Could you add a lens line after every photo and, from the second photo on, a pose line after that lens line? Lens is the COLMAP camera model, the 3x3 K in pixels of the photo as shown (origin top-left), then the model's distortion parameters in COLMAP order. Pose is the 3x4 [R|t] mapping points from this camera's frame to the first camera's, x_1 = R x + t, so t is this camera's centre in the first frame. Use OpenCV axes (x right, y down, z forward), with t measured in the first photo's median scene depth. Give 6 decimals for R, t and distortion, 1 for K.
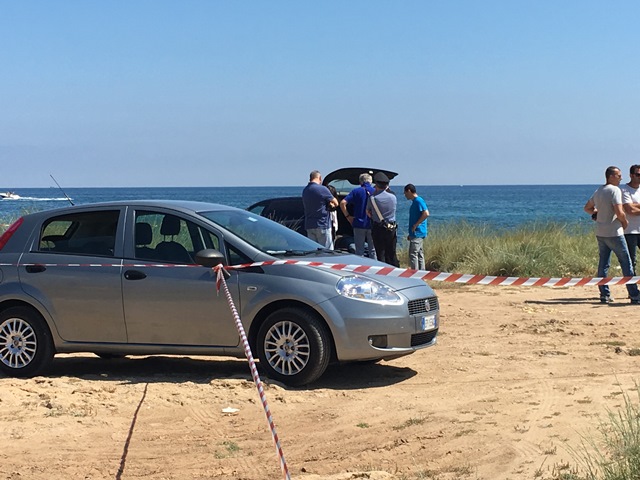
lens RADIAL K [[1523.7, 0, 320.4], [0, 1523.7, 241.5], [0, 0, 1]] dist [-0.006382, 0.000000]
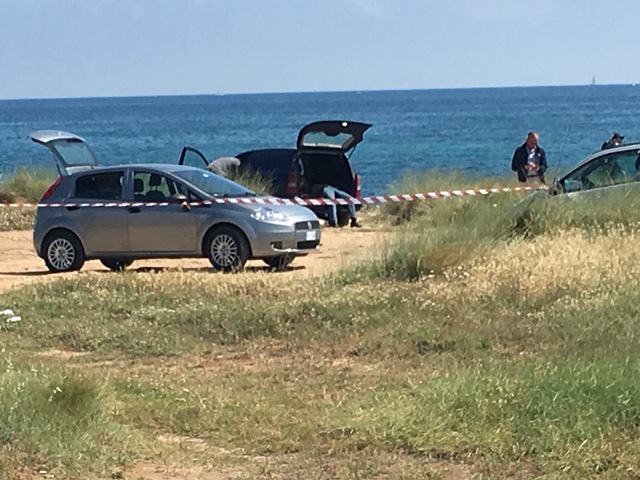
lens RADIAL K [[2701.5, 0, 319.9], [0, 2701.5, 239.3], [0, 0, 1]] dist [0.089812, 0.000000]
pose [[0.999089, -0.015988, -0.039572, 0.196917], [0.016494, 0.999786, 0.012494, 0.020309], [0.039364, -0.013135, 0.999139, -1.939549]]
